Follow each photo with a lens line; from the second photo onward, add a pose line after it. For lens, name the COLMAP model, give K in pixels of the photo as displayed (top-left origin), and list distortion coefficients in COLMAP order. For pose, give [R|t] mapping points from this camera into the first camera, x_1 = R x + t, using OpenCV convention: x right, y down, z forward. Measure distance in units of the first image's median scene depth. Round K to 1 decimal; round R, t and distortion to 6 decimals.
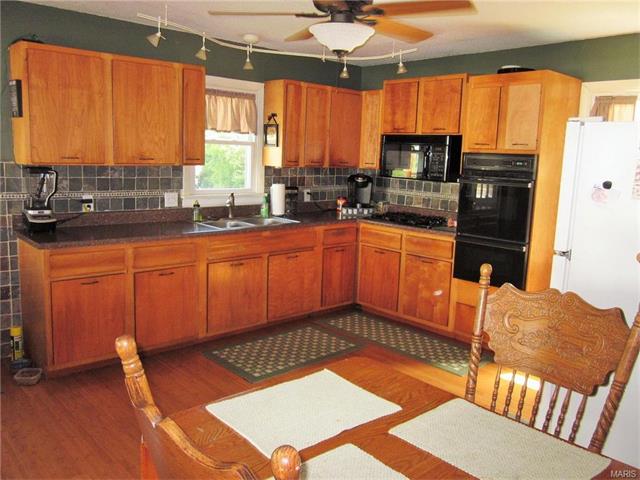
lens RADIAL K [[537.3, 0, 319.7], [0, 537.3, 237.6], [0, 0, 1]] dist [-0.024376, 0.001479]
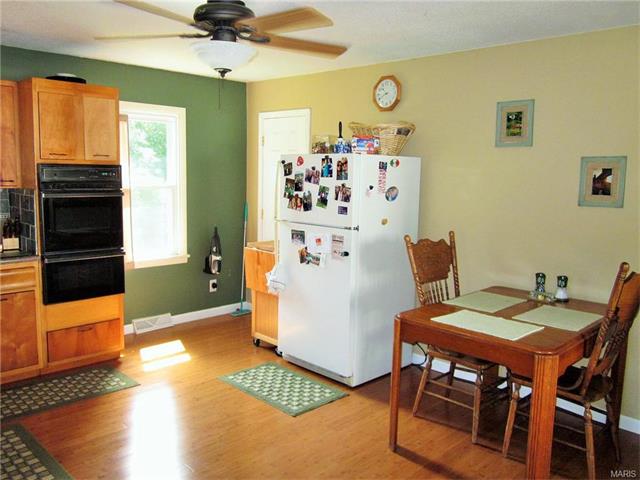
lens RADIAL K [[537.3, 0, 319.7], [0, 537.3, 237.6], [0, 0, 1]] dist [-0.024376, 0.001479]
pose [[-0.052143, -0.155189, 0.986508, -0.621745], [0.130716, 0.978292, 0.160806, -0.116162], [-0.990048, 0.137337, -0.030726, 0.568177]]
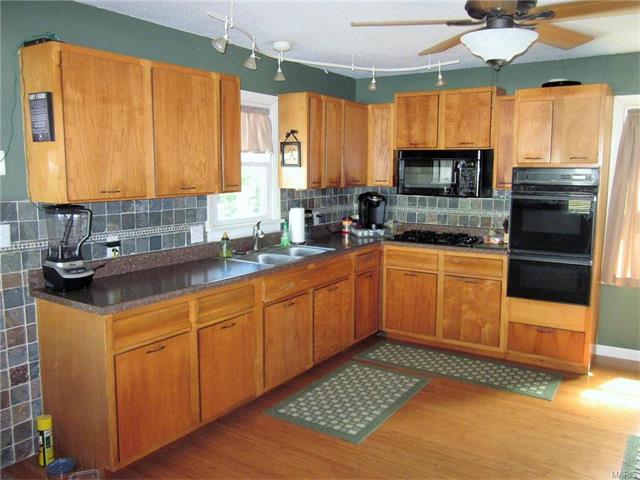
lens RADIAL K [[537.3, 0, 319.7], [0, 537.3, 237.6], [0, 0, 1]] dist [-0.024376, 0.001479]
pose [[0.968698, -0.064740, 0.239651, -0.301573], [0.069960, 0.997461, -0.013330, -0.041952], [-0.238180, 0.029678, 0.970767, 0.140908]]
